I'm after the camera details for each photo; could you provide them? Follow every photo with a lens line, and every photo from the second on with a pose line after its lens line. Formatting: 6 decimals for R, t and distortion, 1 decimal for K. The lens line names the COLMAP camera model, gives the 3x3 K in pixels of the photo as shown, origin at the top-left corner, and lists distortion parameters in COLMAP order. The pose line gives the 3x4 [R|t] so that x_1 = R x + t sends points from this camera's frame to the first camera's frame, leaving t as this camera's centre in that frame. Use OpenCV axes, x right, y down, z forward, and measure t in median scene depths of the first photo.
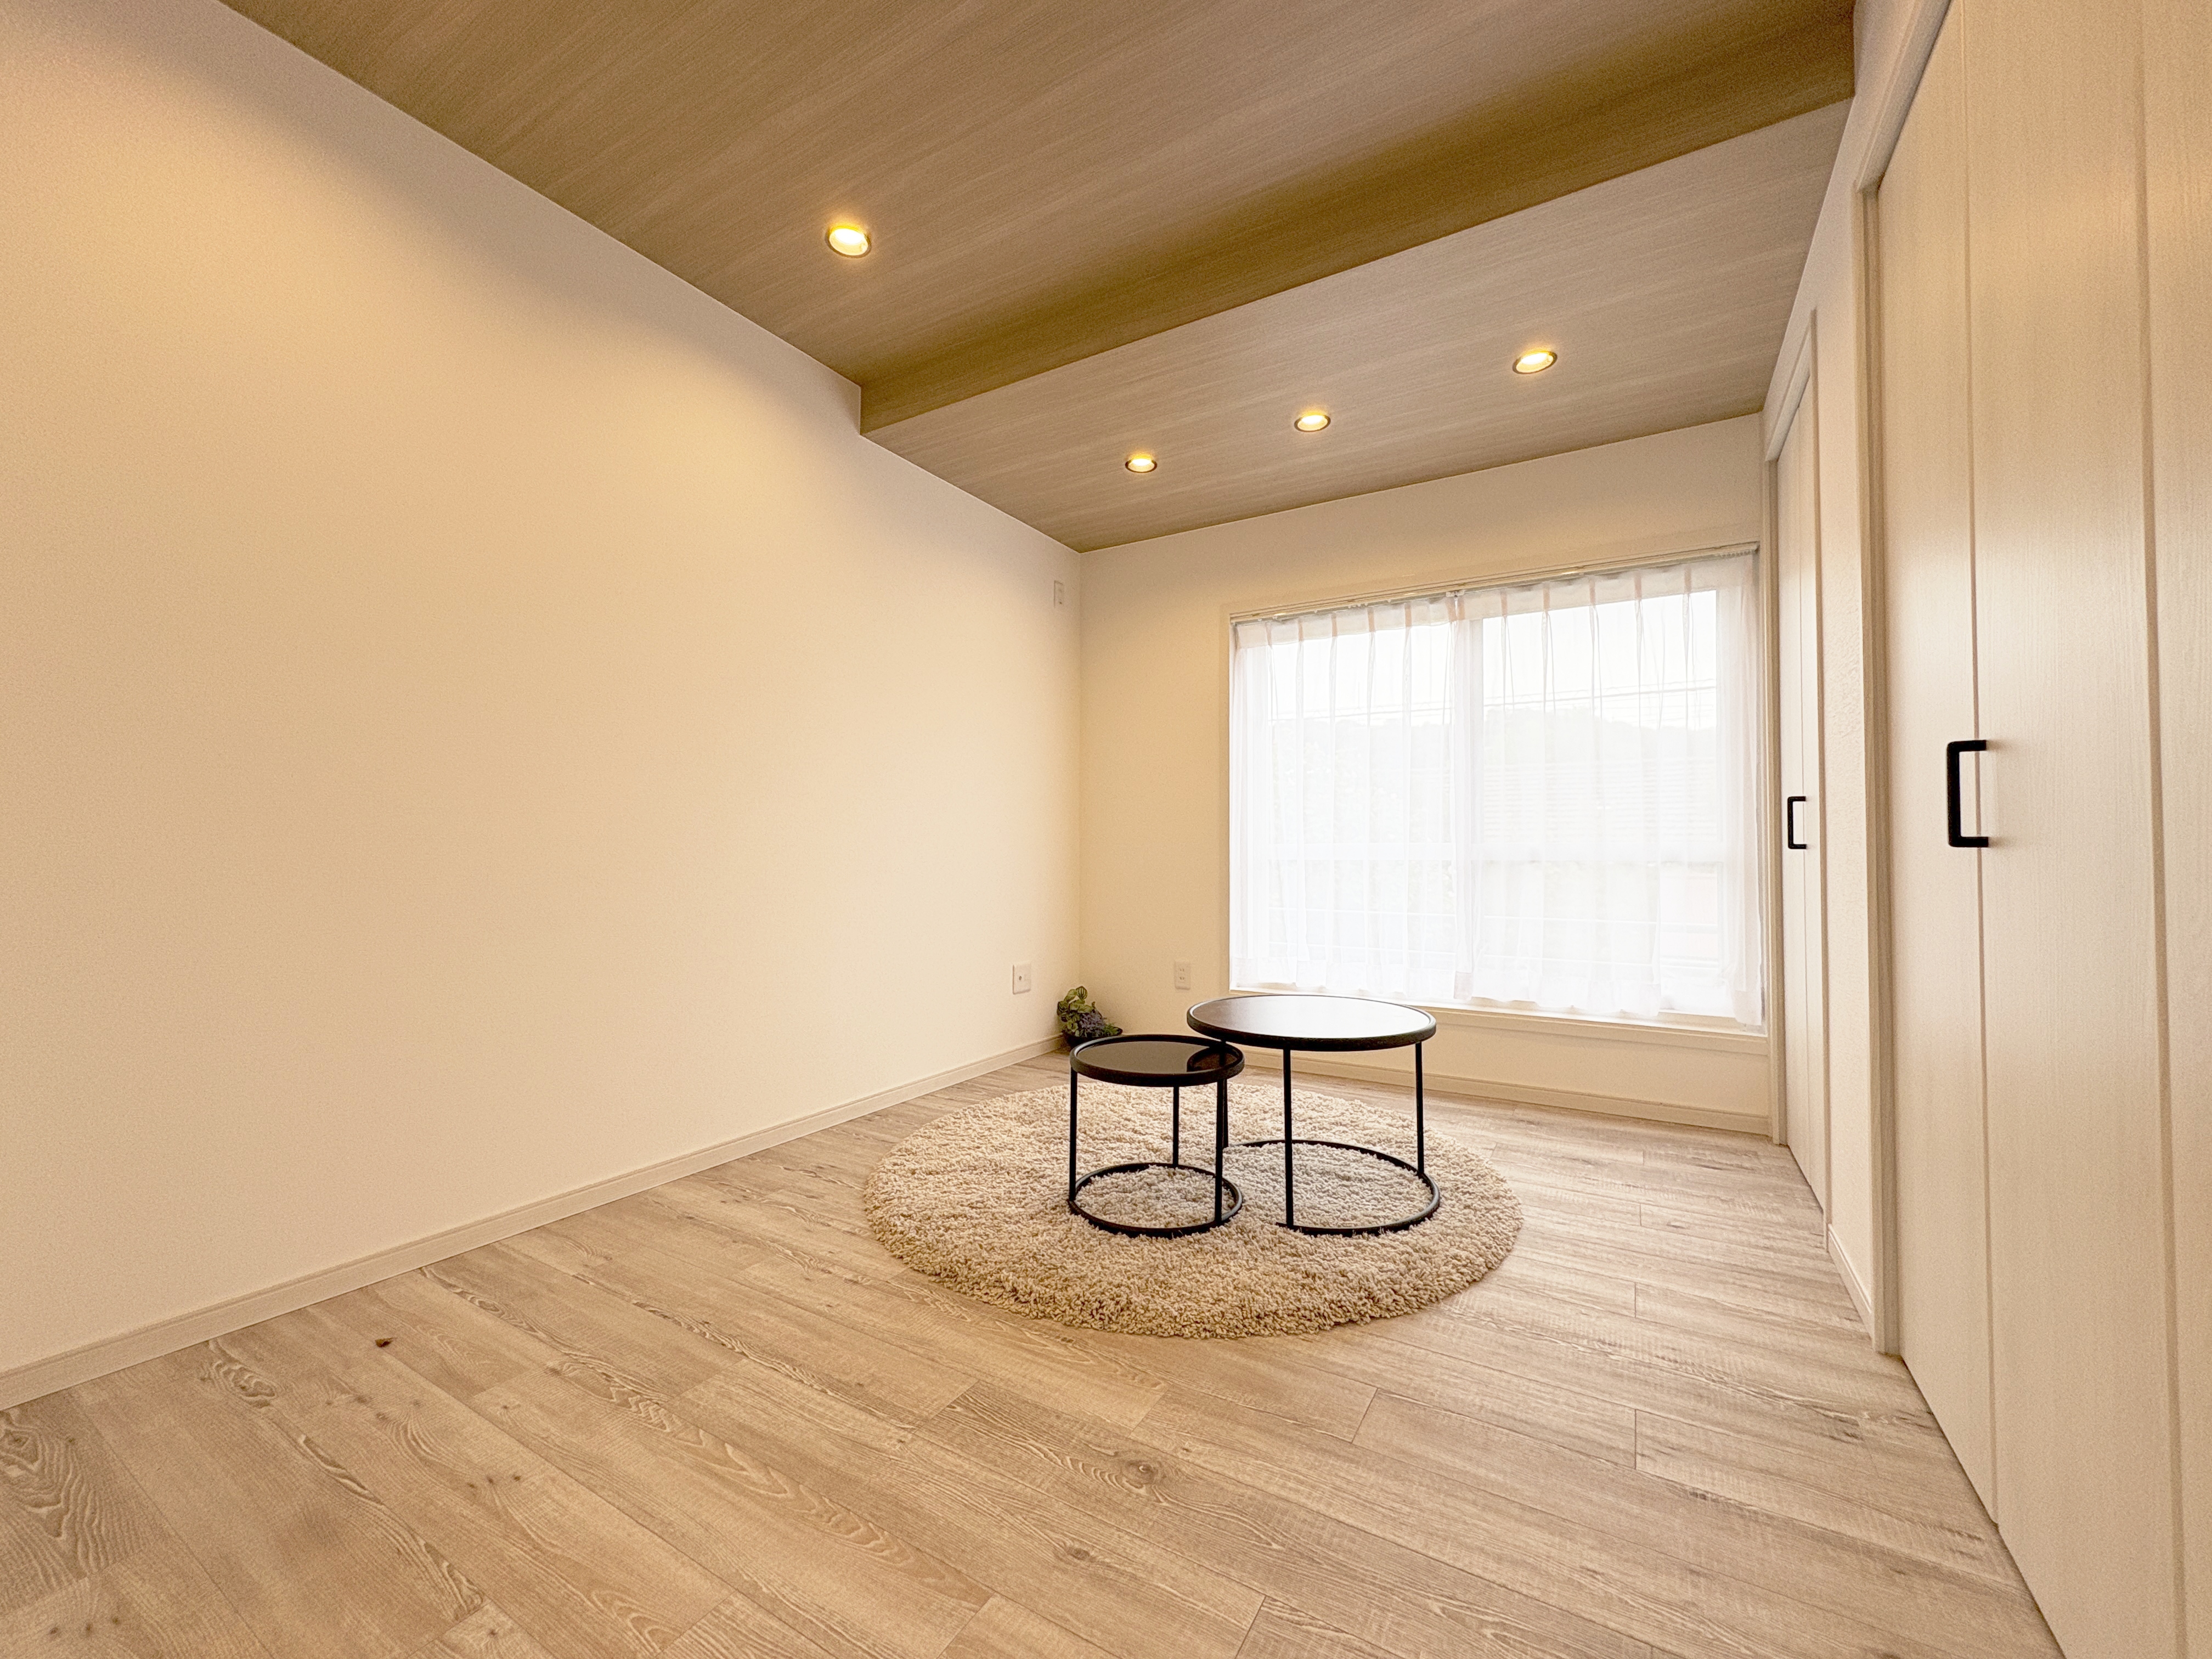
lens RADIAL K [[884.0, 0, 1104.1], [0, 884.0, 828.9], [0, 0, 1]] dist [-0.000051, 0.000013]
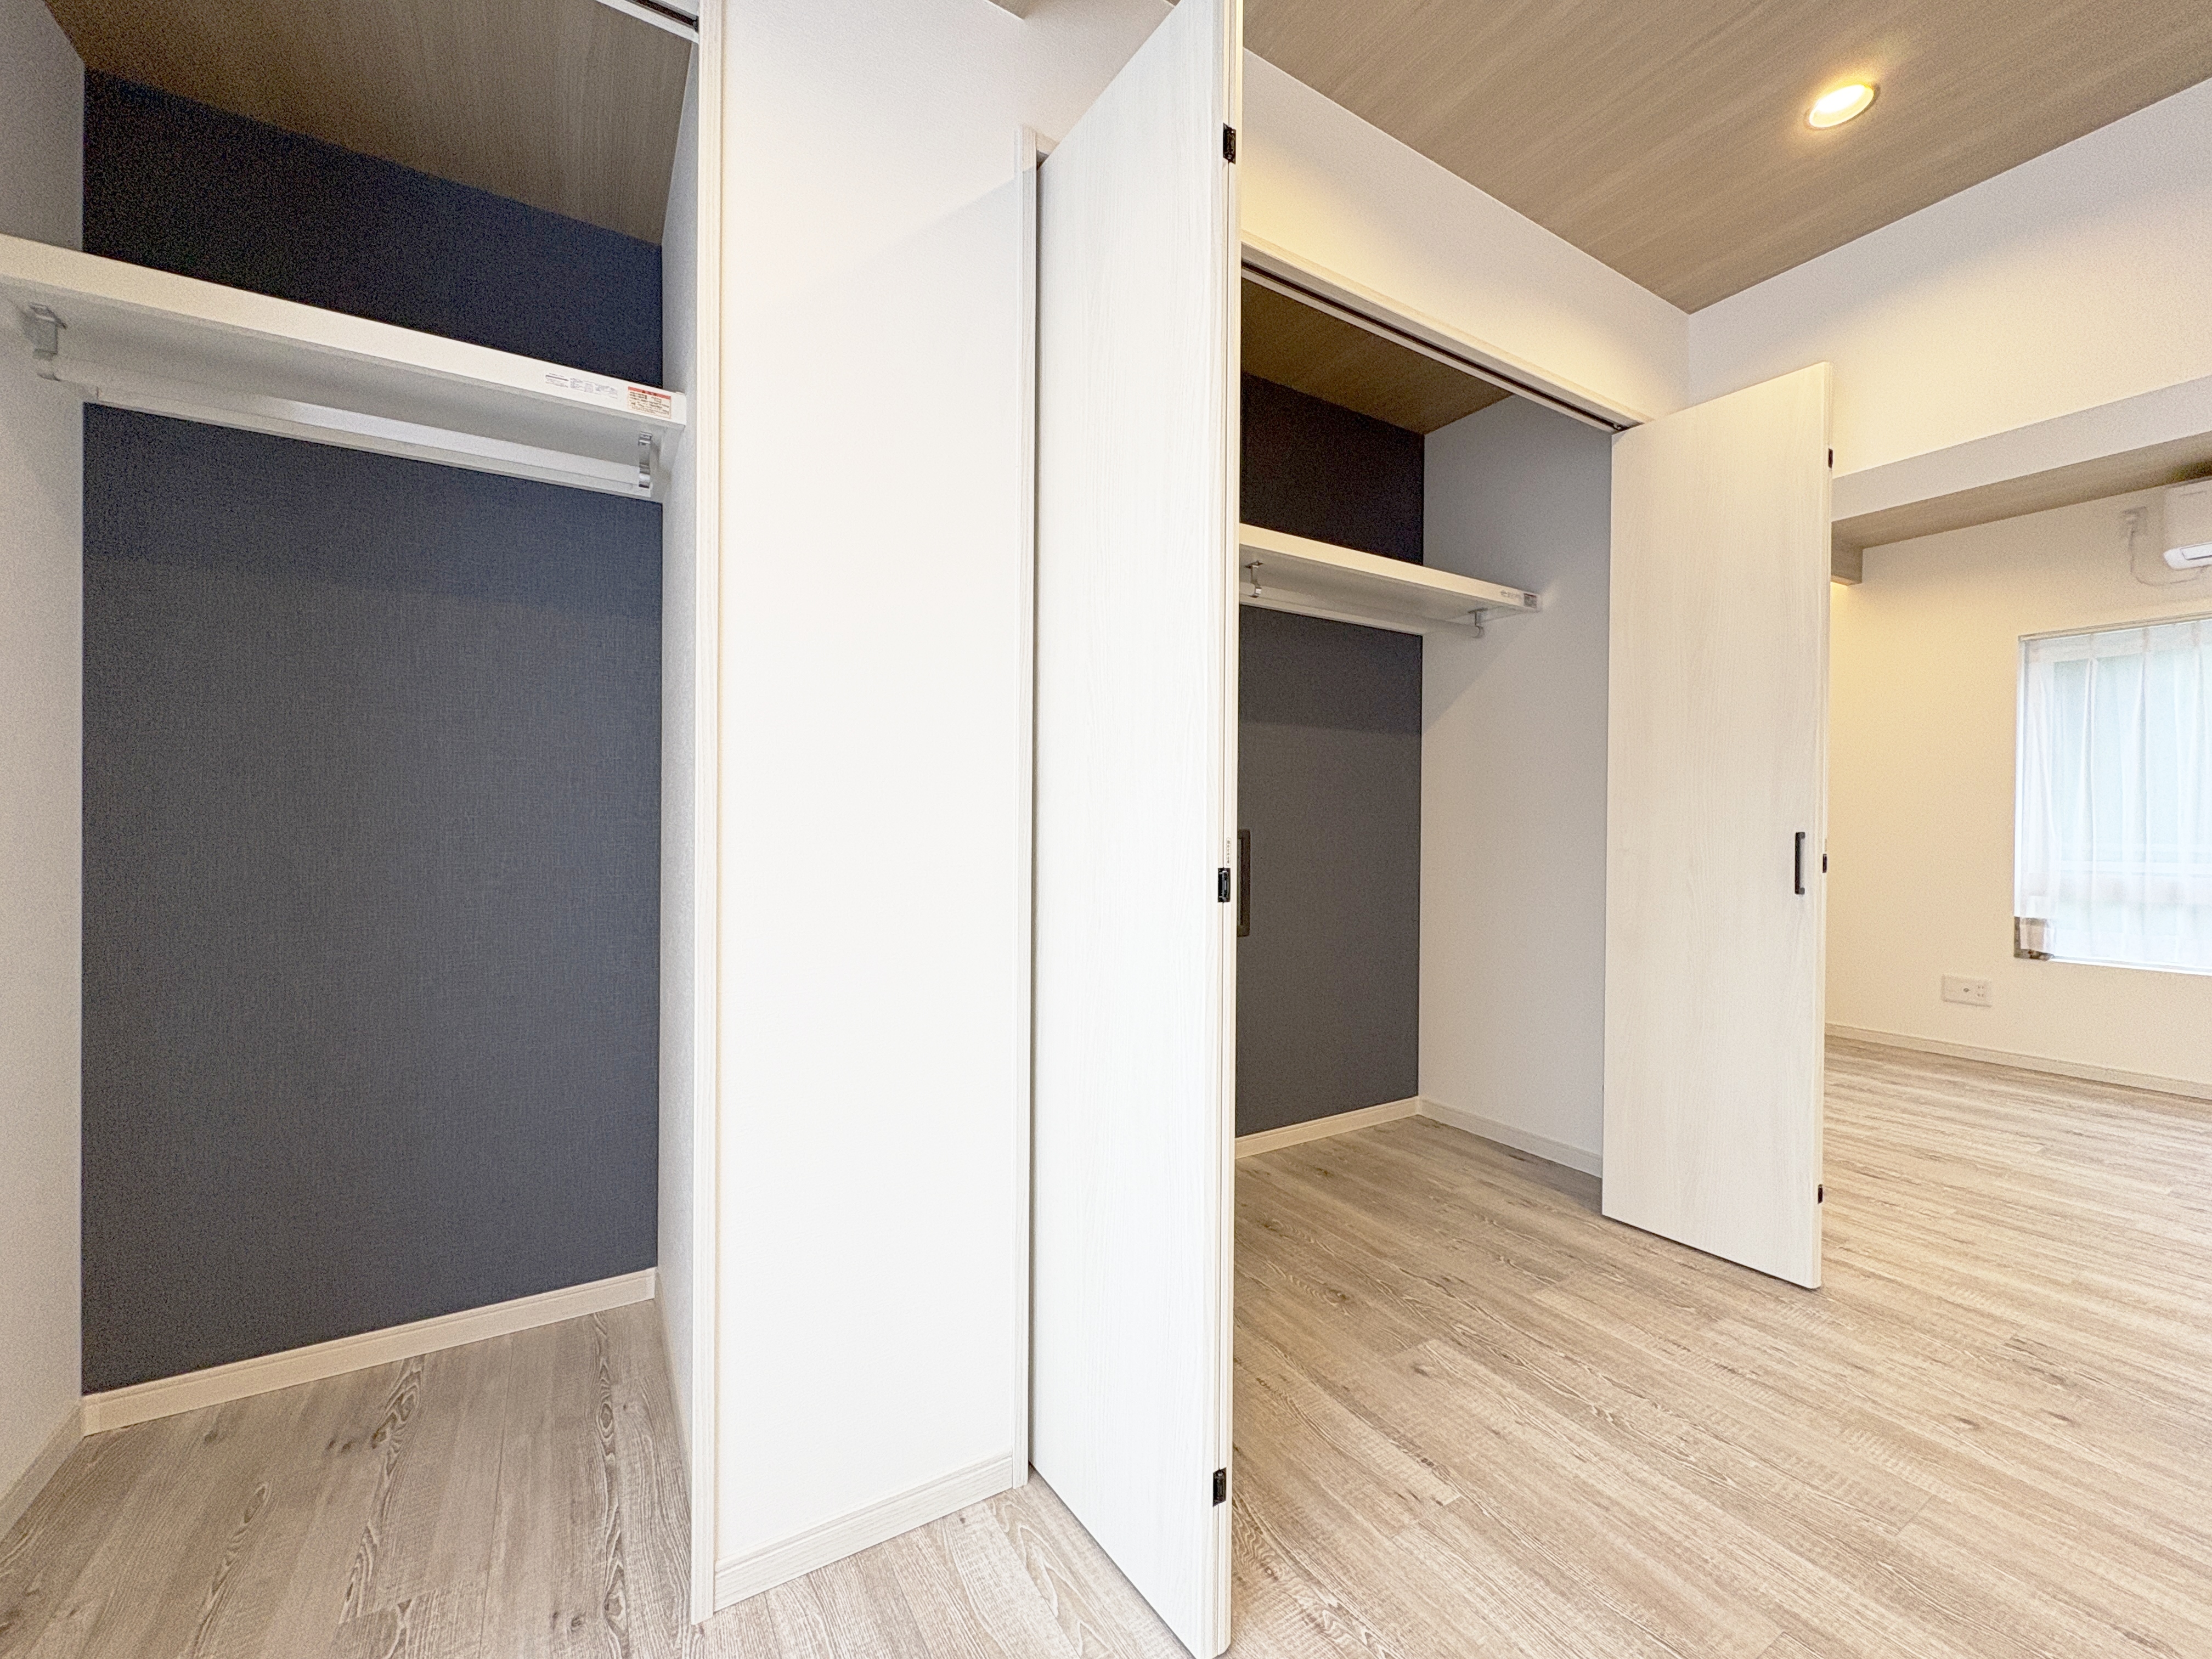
lens RADIAL K [[884.0, 0, 1108.0], [0, 884.0, 830.4], [0, 0, 1]] dist [-0.000051, 0.000013]
pose [[-0.885644, -0.002260, 0.464359, 0.520527], [-0.006715, 0.999946, -0.007939, -0.082919], [-0.464316, -0.010149, -0.885612, 2.325086]]
